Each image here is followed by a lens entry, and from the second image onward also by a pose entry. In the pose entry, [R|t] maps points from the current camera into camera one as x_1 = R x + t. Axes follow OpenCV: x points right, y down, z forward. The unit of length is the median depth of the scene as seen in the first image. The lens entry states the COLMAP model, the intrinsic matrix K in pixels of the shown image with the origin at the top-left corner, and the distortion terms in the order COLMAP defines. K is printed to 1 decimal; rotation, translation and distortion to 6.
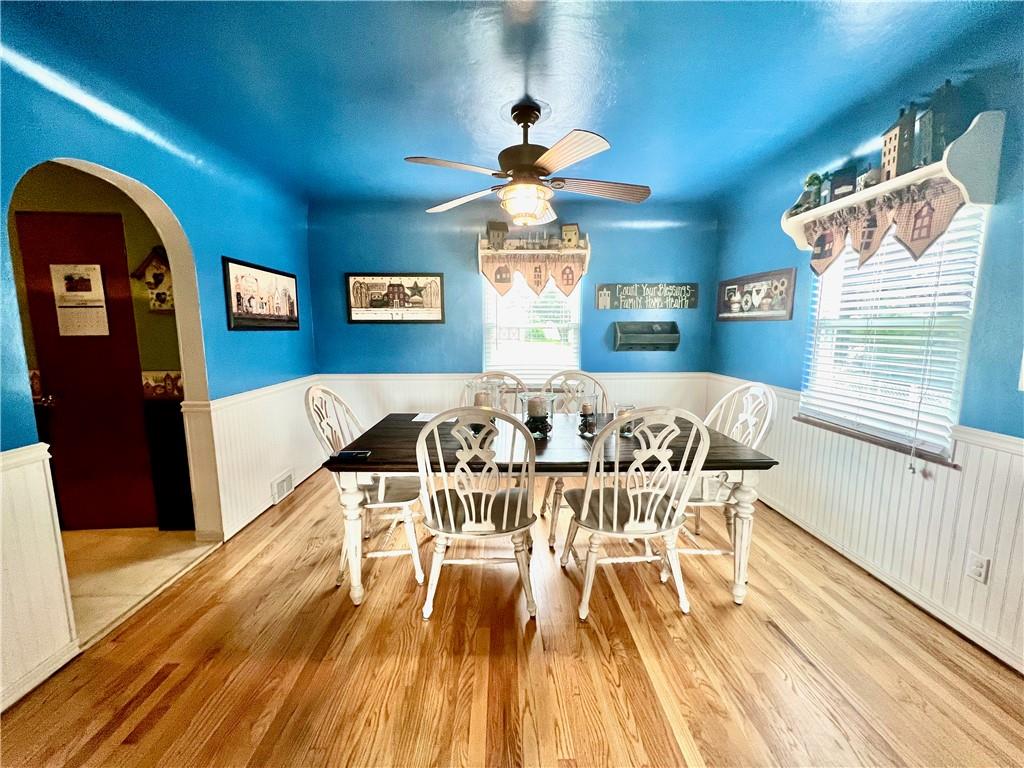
lens RADIAL K [[408.8, 0, 511.2], [0, 408.8, 382.5], [0, 0, 1]] dist [-0.002734, 0.001018]
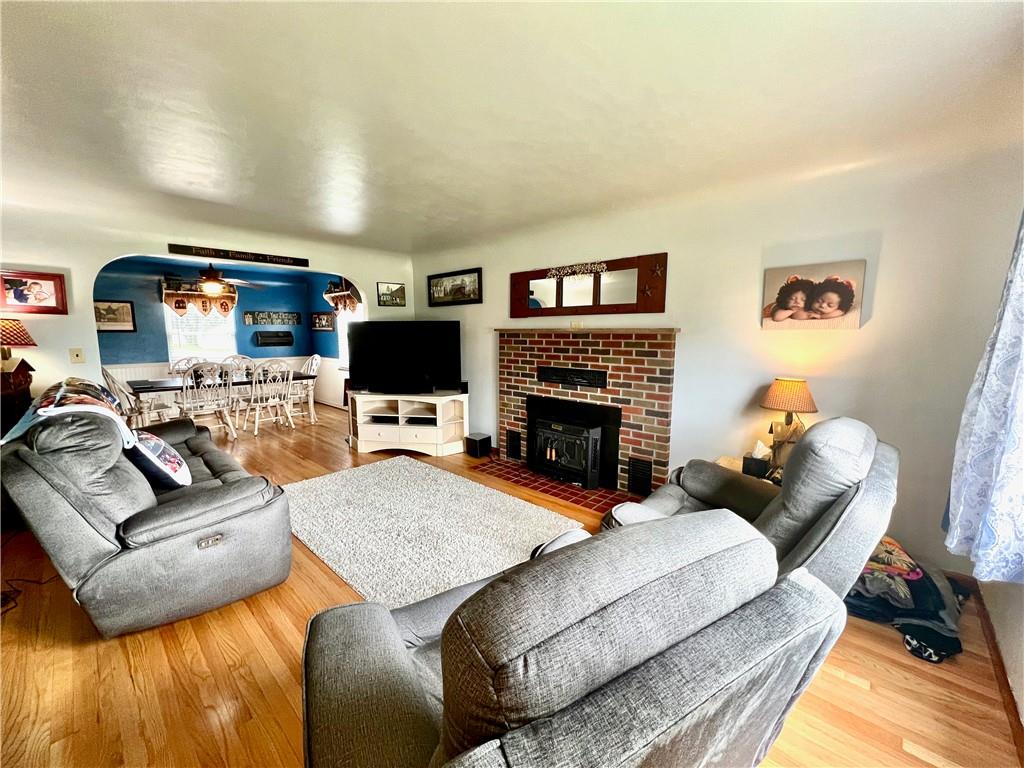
lens RADIAL K [[408.8, 0, 509.8], [0, 408.8, 385.6], [0, 0, 1]] dist [-0.002734, 0.001018]
pose [[0.700138, -0.091494, 0.708121, -0.301921], [0.092785, 0.995005, 0.036822, 0.148629], [-0.707953, 0.039923, 0.705130, -1.215646]]
